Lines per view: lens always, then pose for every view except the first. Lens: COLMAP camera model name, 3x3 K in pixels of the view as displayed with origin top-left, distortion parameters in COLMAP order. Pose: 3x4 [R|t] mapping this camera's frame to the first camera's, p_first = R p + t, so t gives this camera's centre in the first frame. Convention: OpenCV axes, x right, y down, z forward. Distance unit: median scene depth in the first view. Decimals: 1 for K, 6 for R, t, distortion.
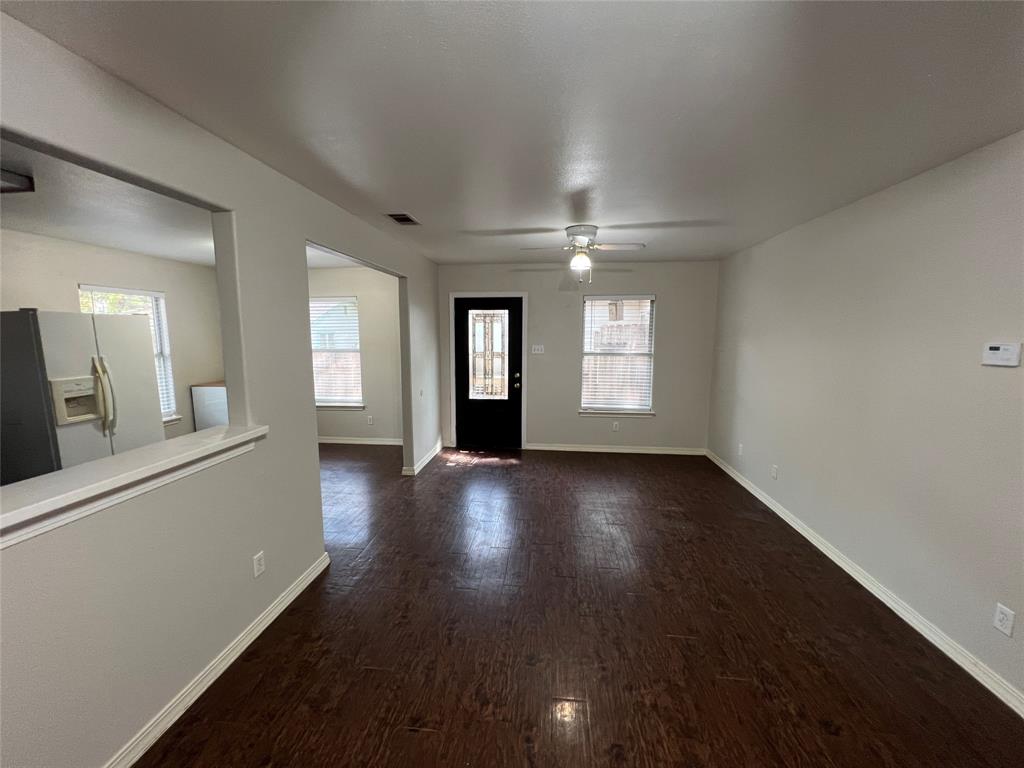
lens RADIAL K [[407.6, 0, 507.2], [0, 407.6, 386.5], [0, 0, 1]] dist [-0.012458, 0.000502]
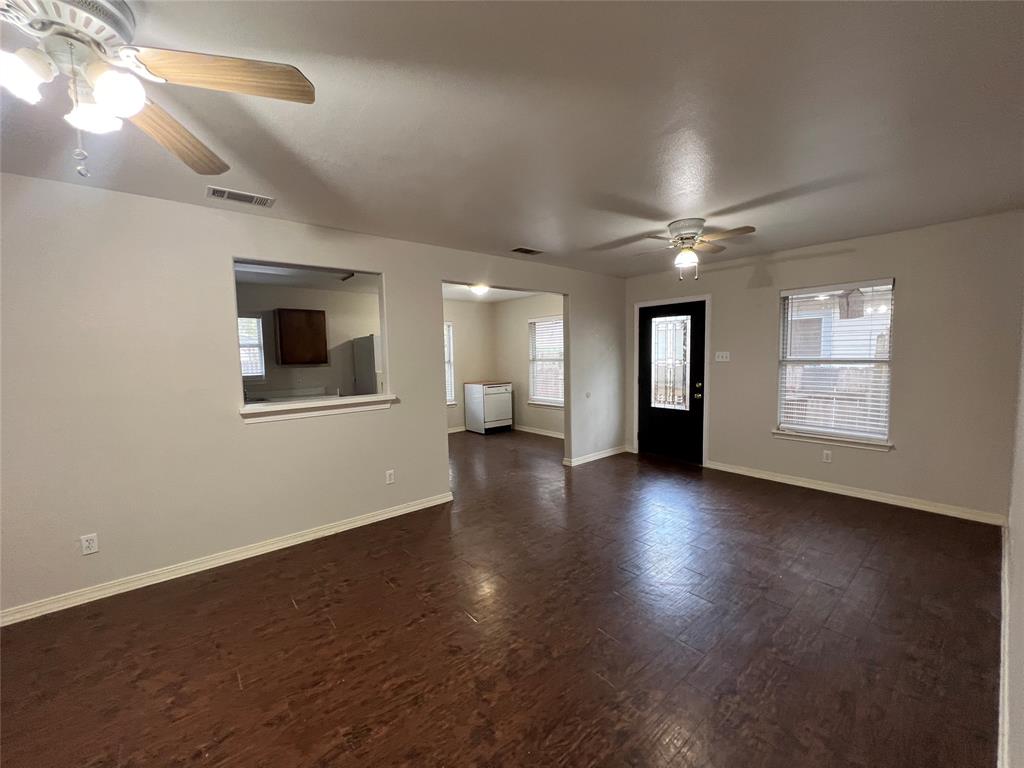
lens RADIAL K [[407.6, 0, 507.2], [0, 407.6, 386.5], [0, 0, 1]] dist [-0.012458, 0.000502]
pose [[0.718819, 0.039480, -0.694075, 0.356898], [-0.070498, 0.997379, -0.016279, 0.022248], [0.691613, 0.060633, 0.719719, 0.037893]]
